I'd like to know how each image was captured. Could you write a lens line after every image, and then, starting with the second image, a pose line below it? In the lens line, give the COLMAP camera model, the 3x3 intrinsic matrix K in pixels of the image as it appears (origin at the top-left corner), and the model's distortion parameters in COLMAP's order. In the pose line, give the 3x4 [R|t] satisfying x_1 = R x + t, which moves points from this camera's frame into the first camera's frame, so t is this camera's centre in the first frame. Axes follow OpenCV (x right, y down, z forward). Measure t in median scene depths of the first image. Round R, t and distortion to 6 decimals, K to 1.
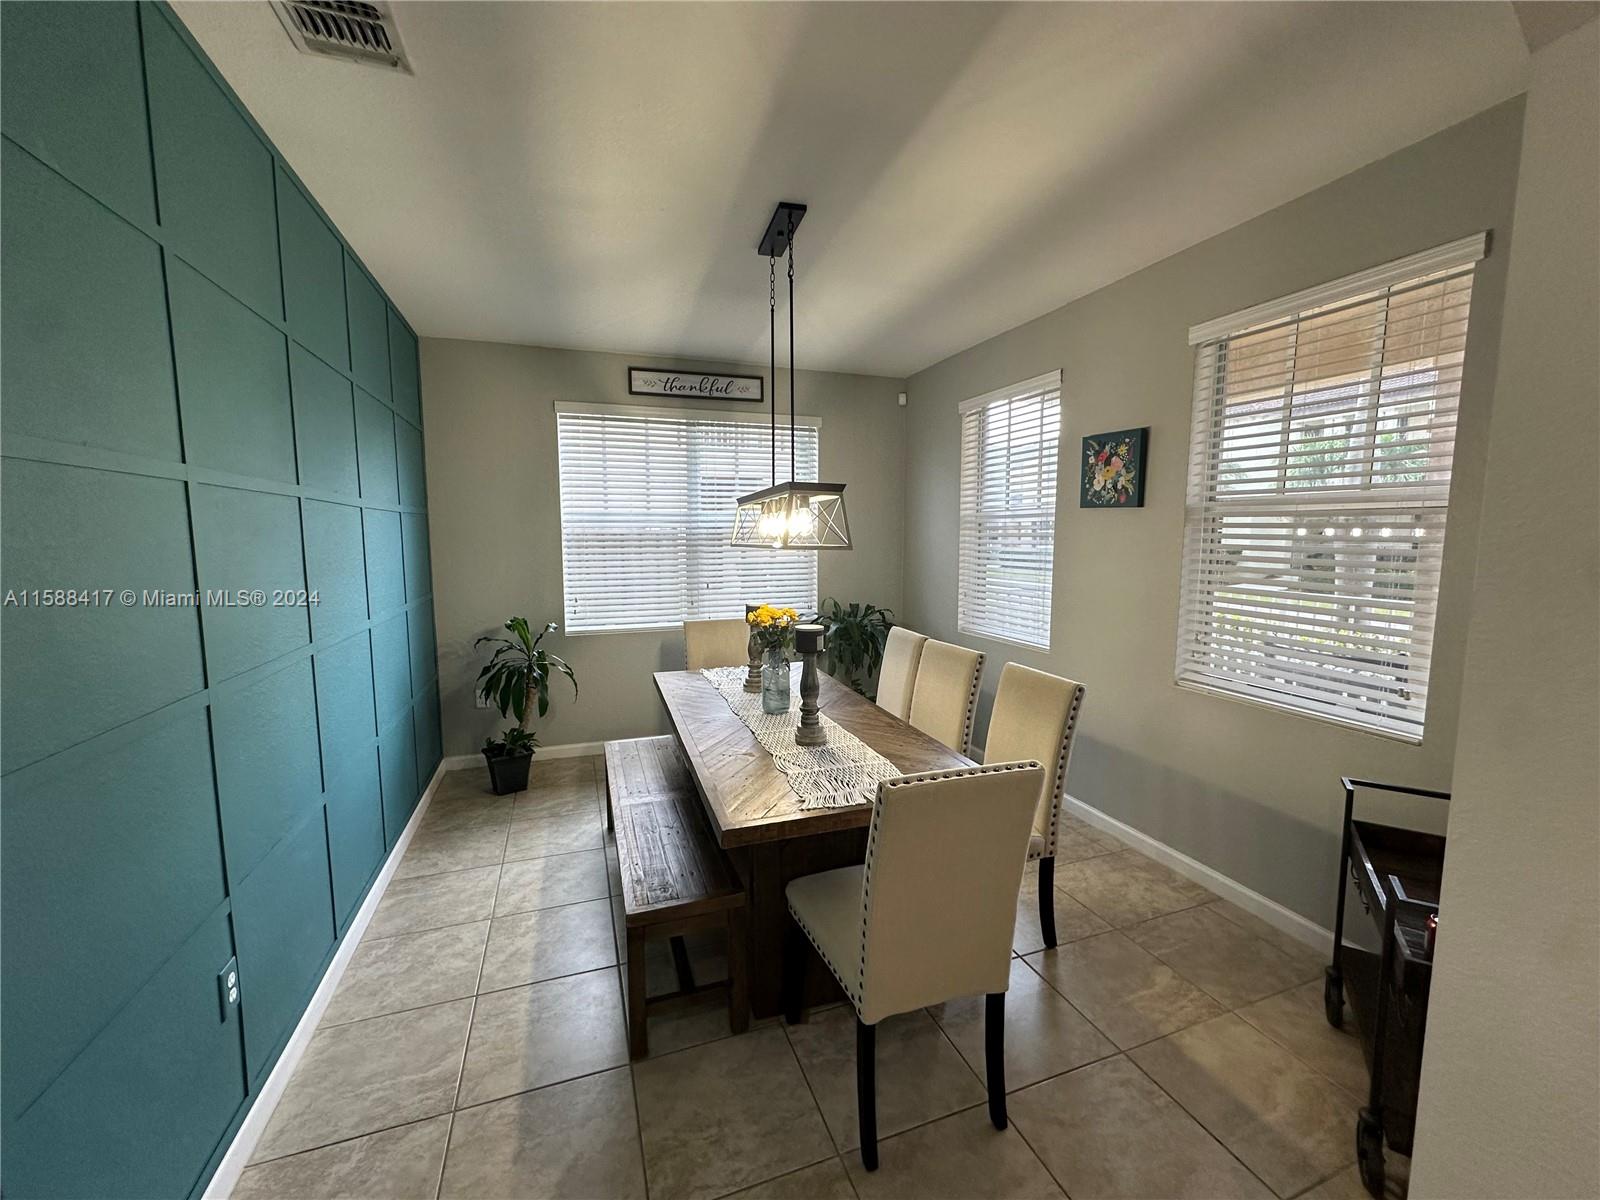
lens RADIAL K [[642.3, 0, 800.0], [0, 642.3, 600.0], [0, 0, 1]] dist [-0.001702, 0.000415]
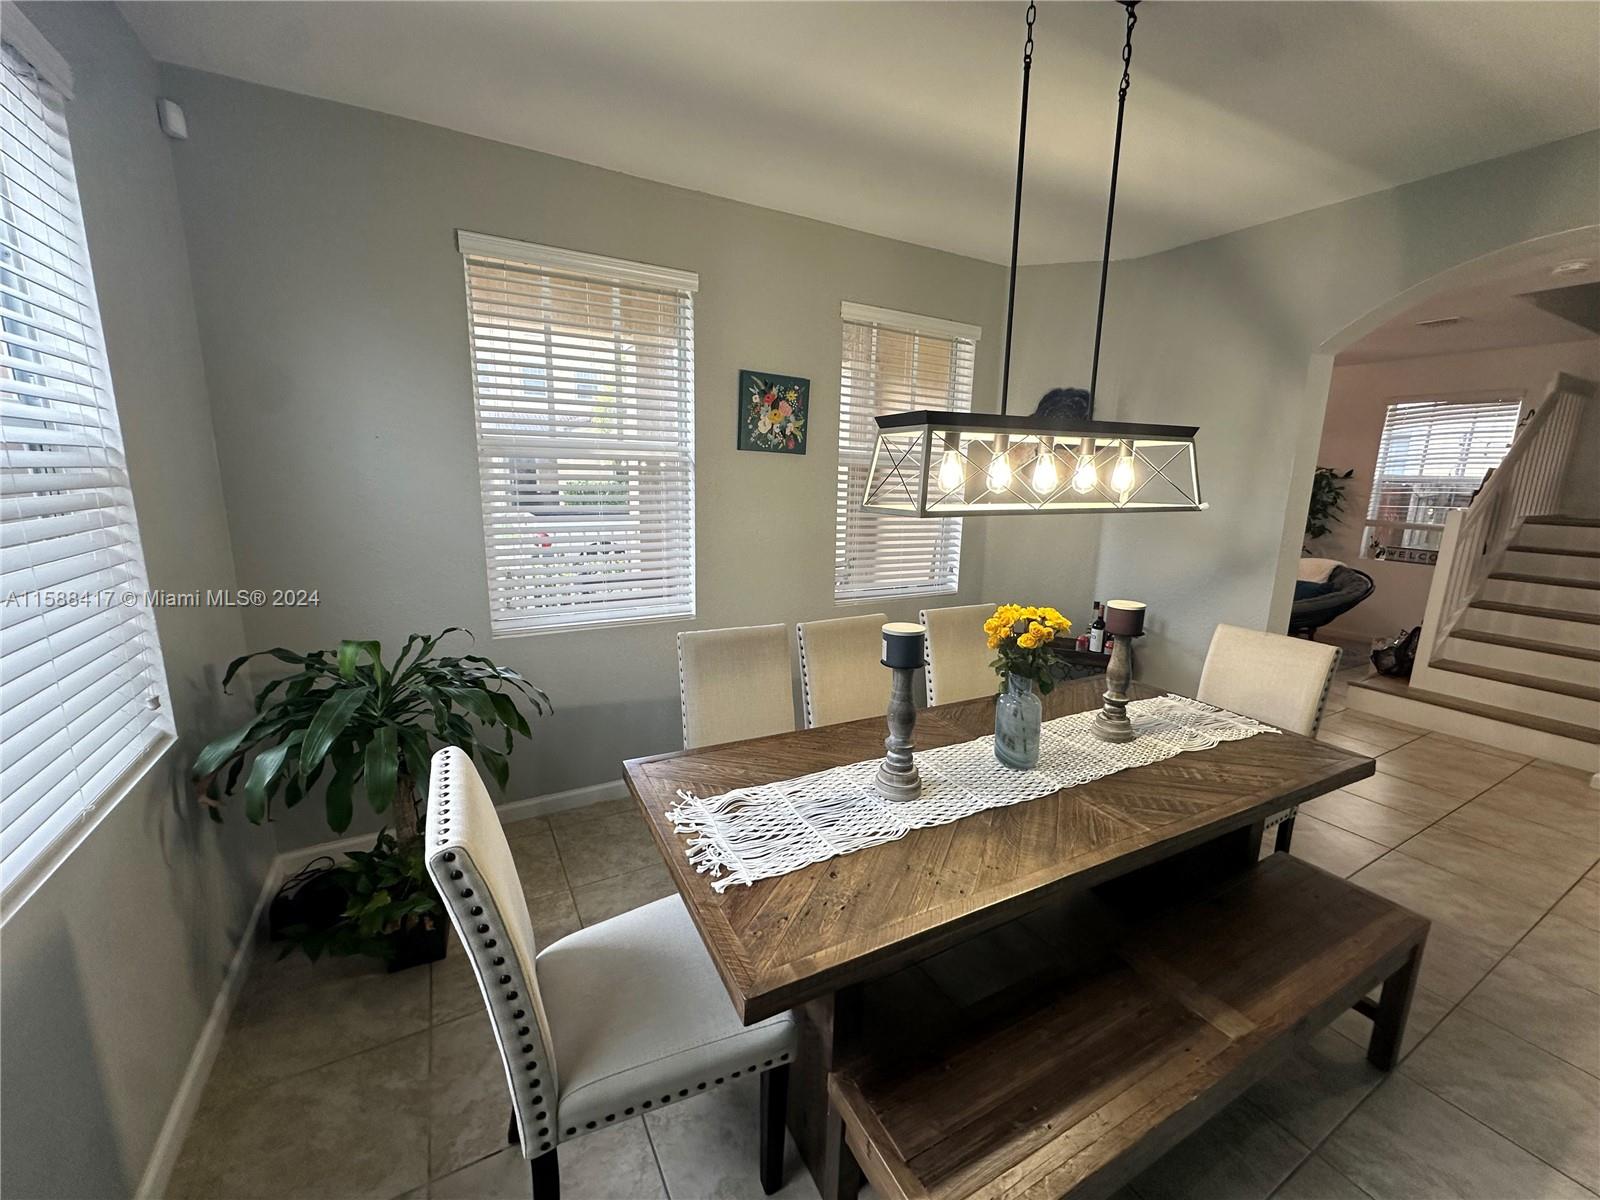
lens RADIAL K [[642.3, 0, 800.0], [0, 642.3, 600.0], [0, 0, 1]] dist [-0.001702, 0.000415]
pose [[-0.166918, -0.200099, 0.965453, -0.535885], [0.077381, 0.973511, 0.215148, -0.133487], [-0.982930, 0.110619, -0.147013, 1.142955]]
